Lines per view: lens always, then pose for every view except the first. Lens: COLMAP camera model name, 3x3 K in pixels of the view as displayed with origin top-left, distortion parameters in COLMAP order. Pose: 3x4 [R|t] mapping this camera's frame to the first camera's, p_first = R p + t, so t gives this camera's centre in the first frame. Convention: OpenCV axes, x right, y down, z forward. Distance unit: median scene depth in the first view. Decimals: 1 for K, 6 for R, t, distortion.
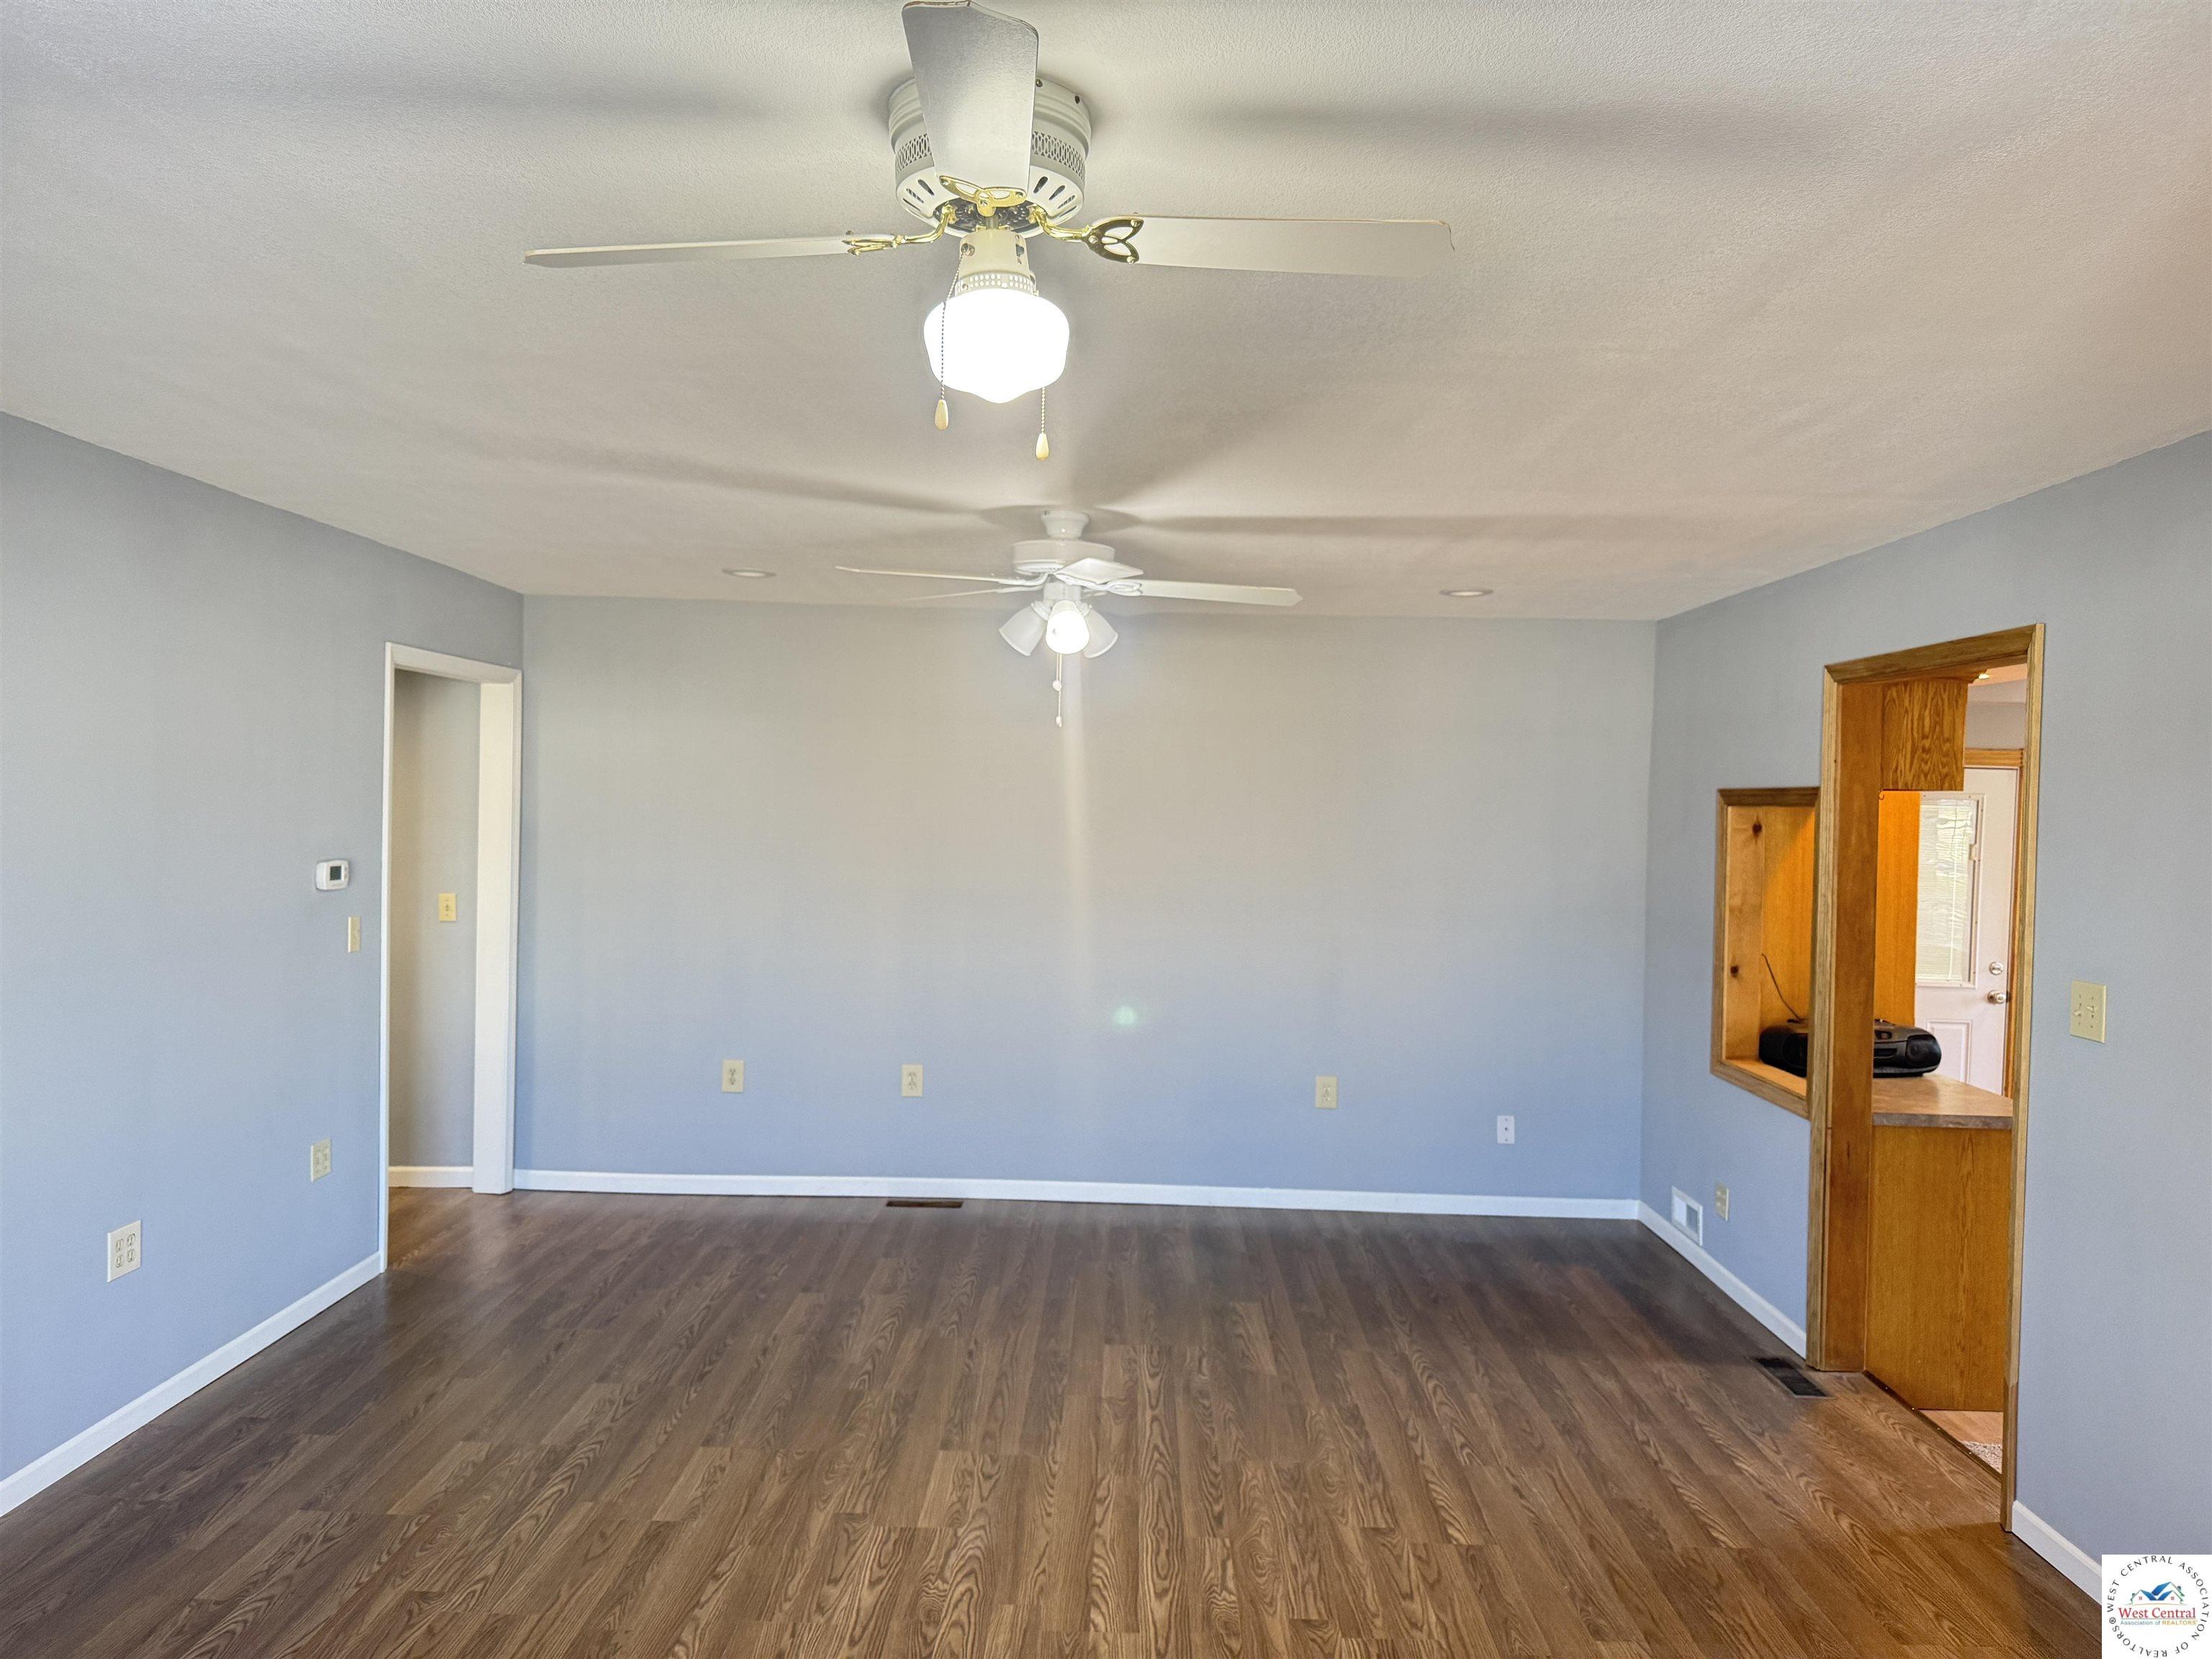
lens RADIAL K [[1579.1, 0, 1106.0], [0, 1579.1, 829.5], [0, 0, 1]] dist [0.041923, -0.047729]
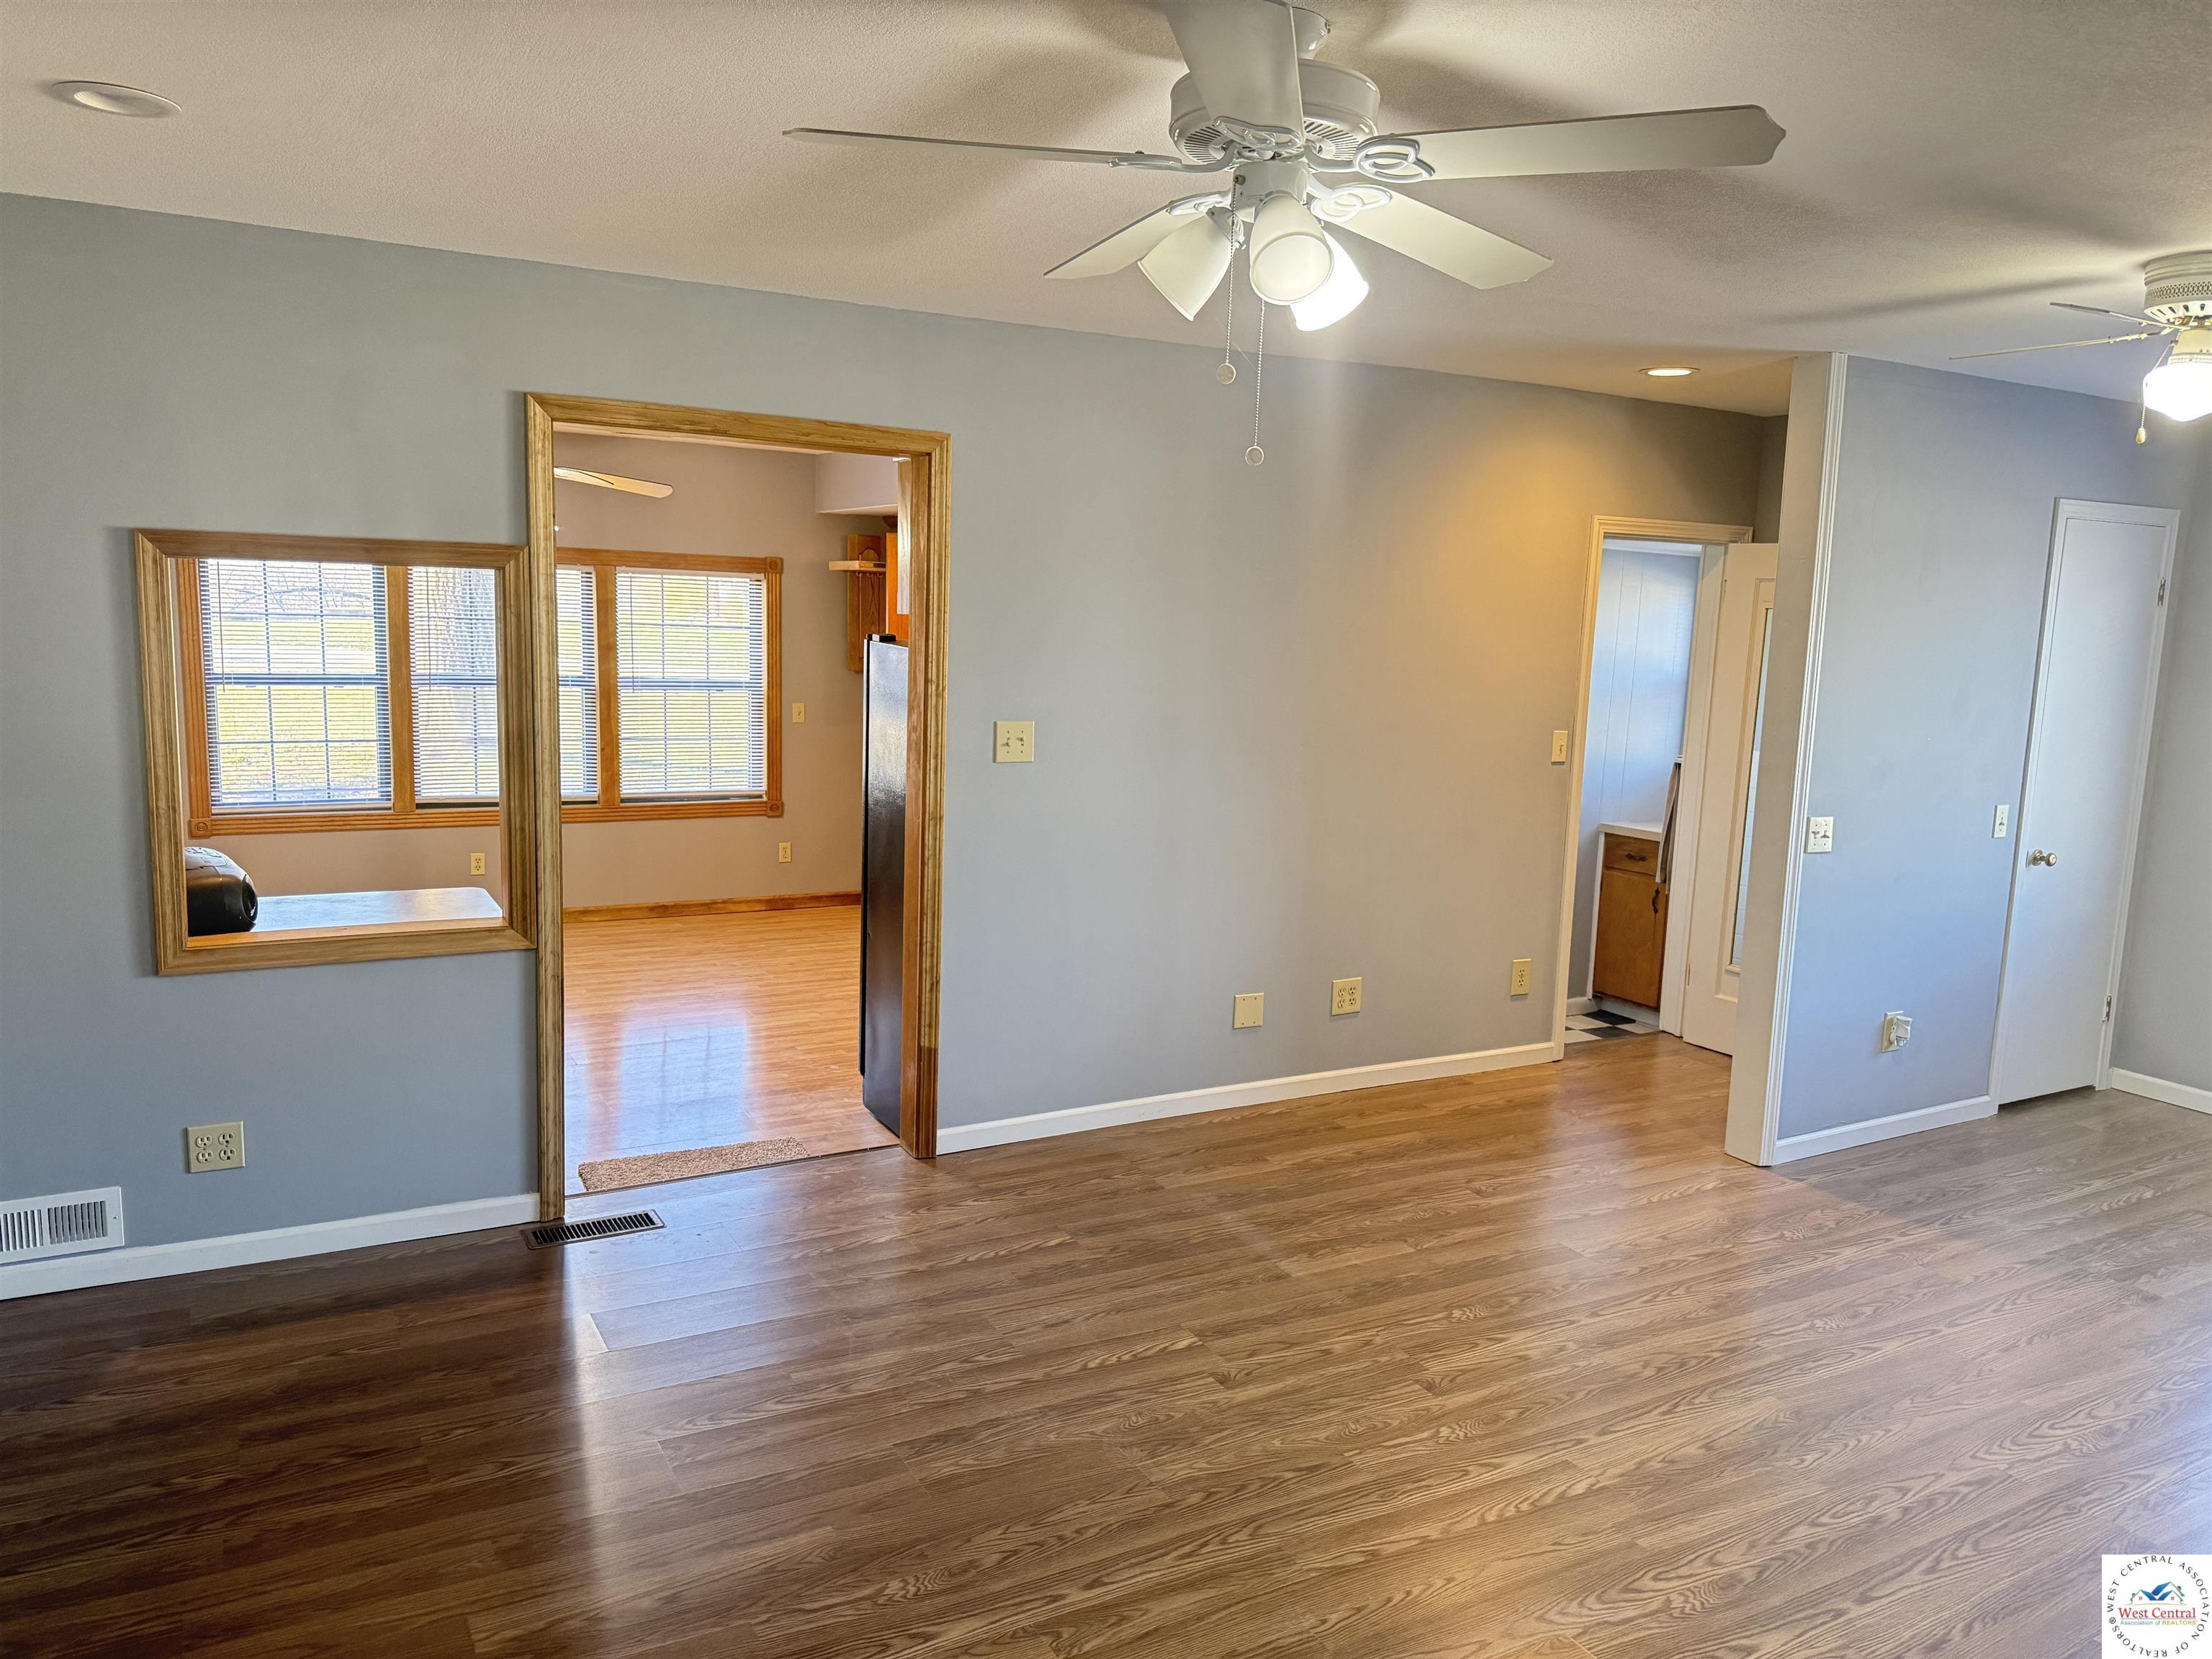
lens RADIAL K [[1579.1, 0, 1106.0], [0, 1579.1, 829.5], [0, 0, 1]] dist [0.041923, -0.047729]
pose [[-0.505157, -0.168852, 0.846349, -0.544901], [-0.030765, 0.983574, 0.177867, -0.047401], [-0.862479, 0.063813, -0.502053, 1.537750]]
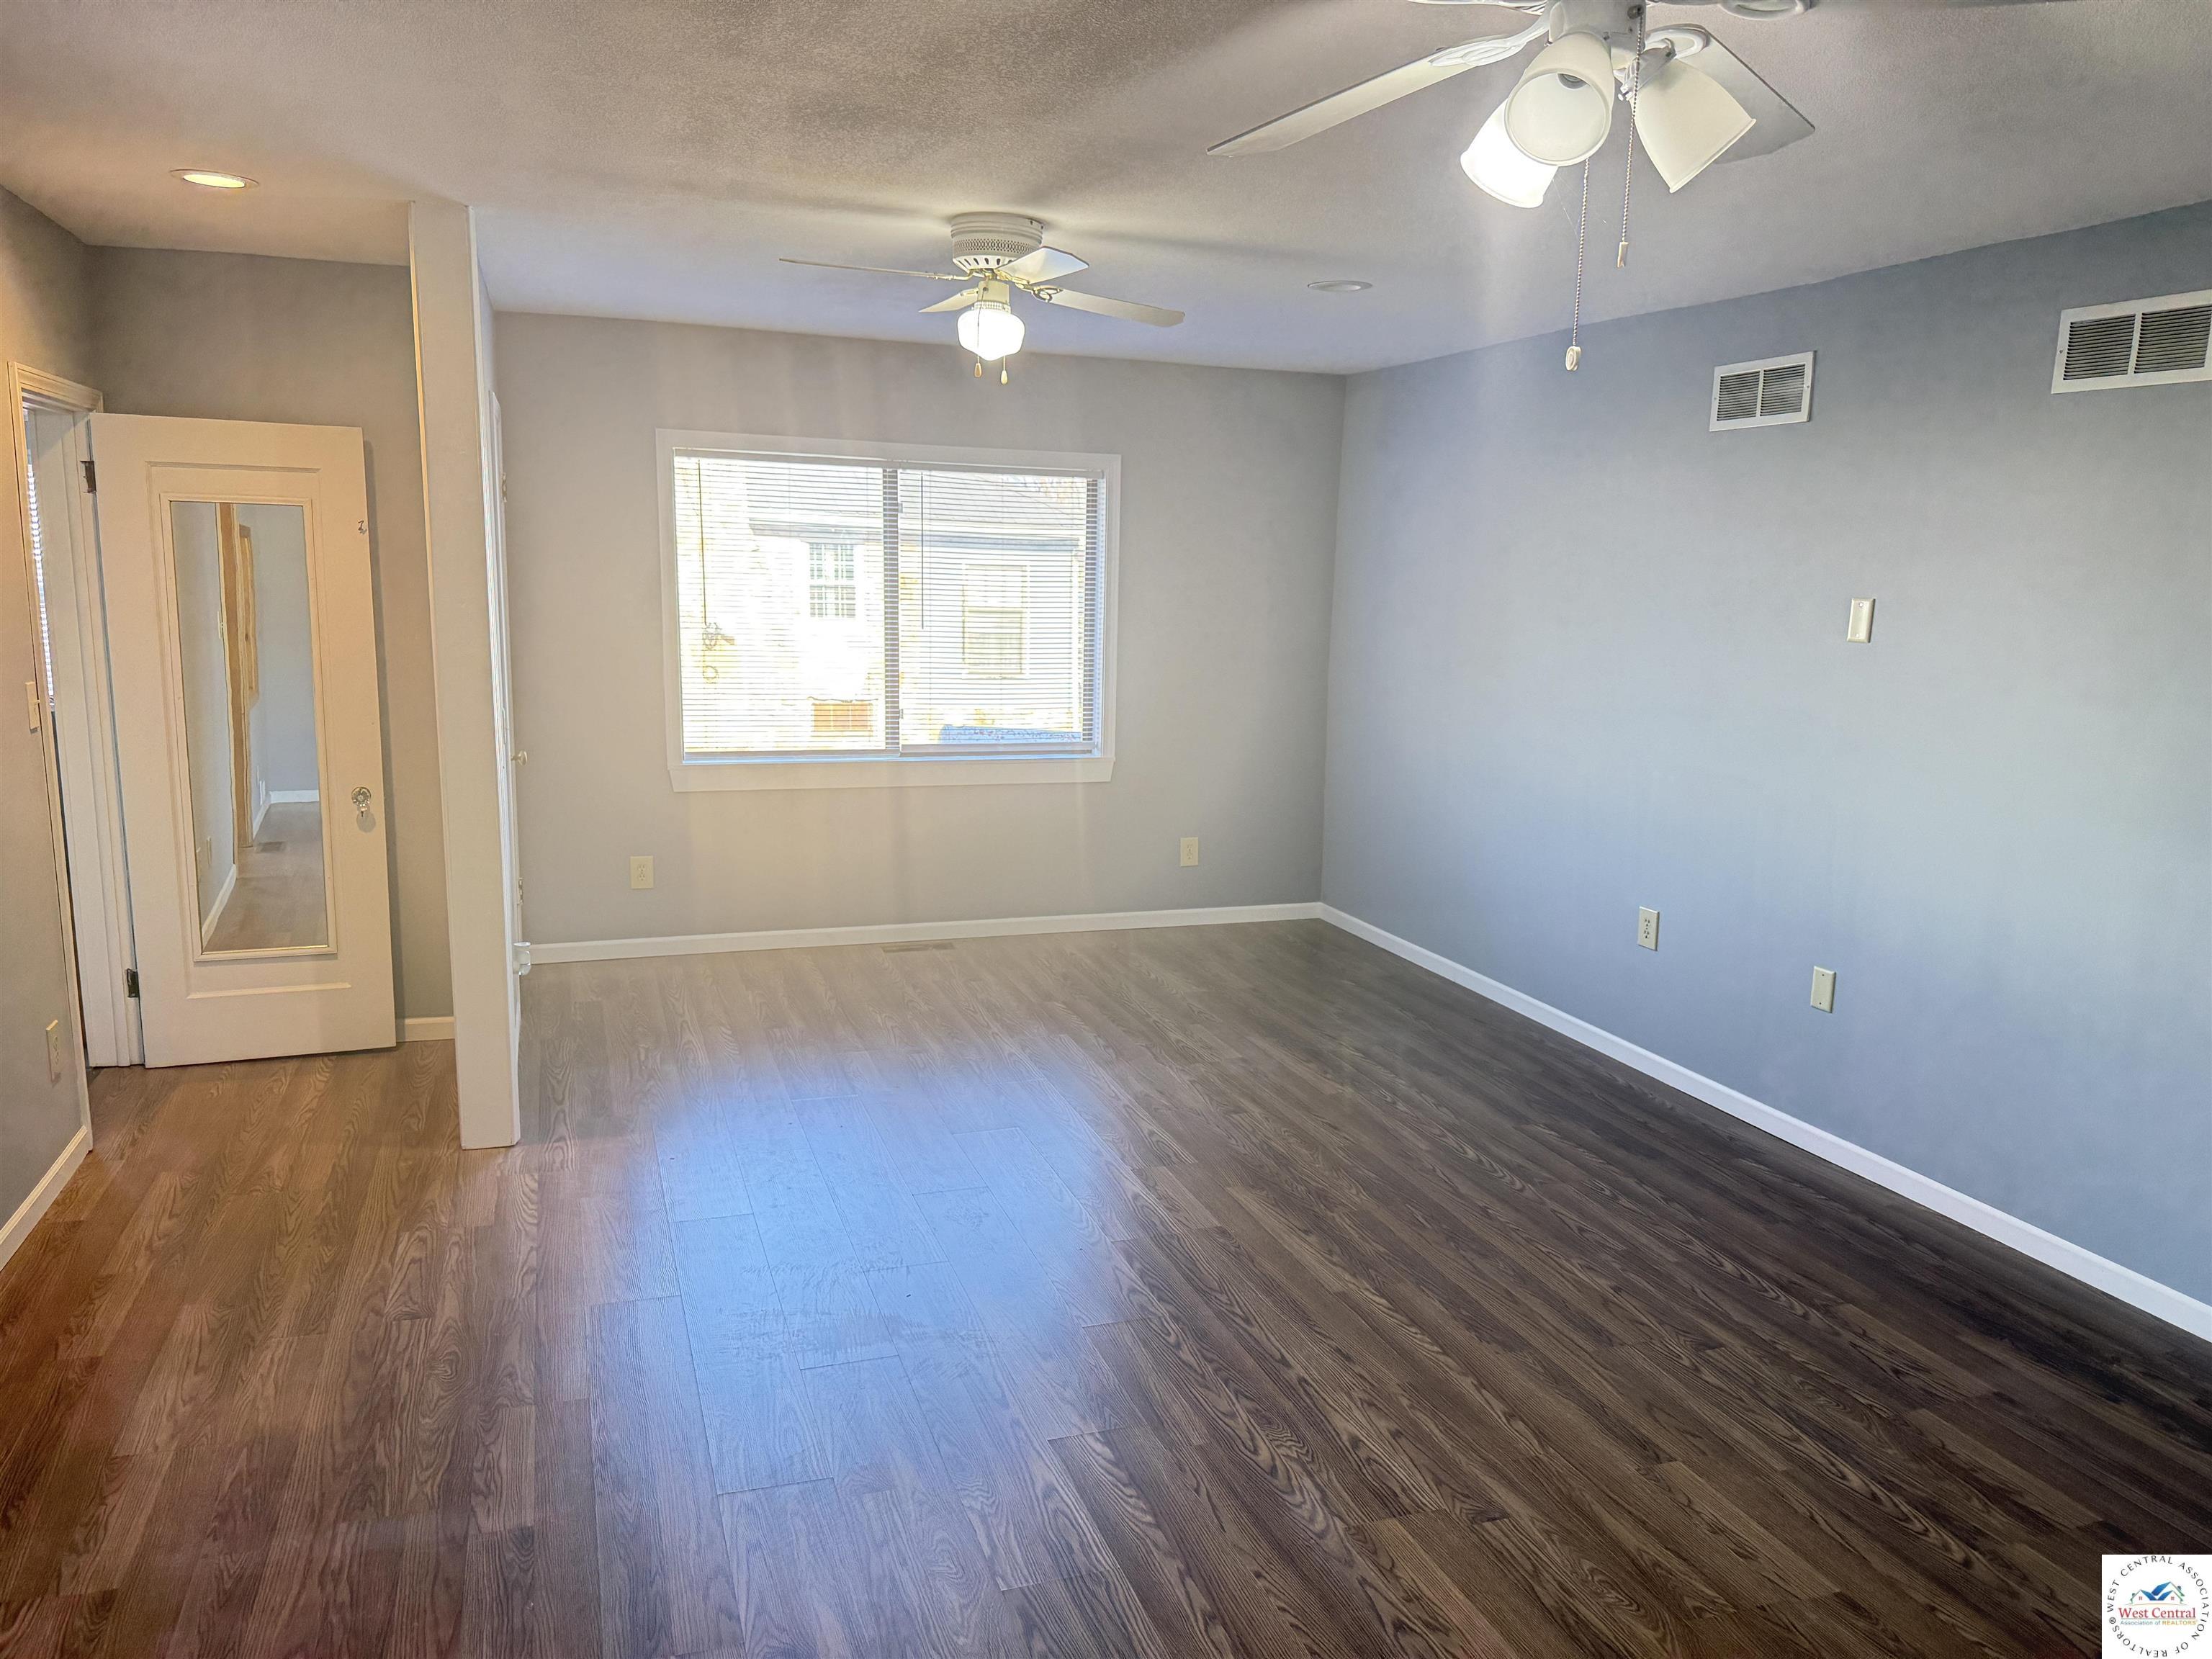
lens RADIAL K [[1548.2, 0, 1106.0], [0, 1548.2, 829.5], [0, 0, 1]] dist [-0.002386, -0.001802]
pose [[-0.936842, 0.012103, -0.349543, 0.271371], [-0.055500, 0.981594, 0.182736, -0.016755], [0.345321, 0.190595, -0.918927, 1.588604]]
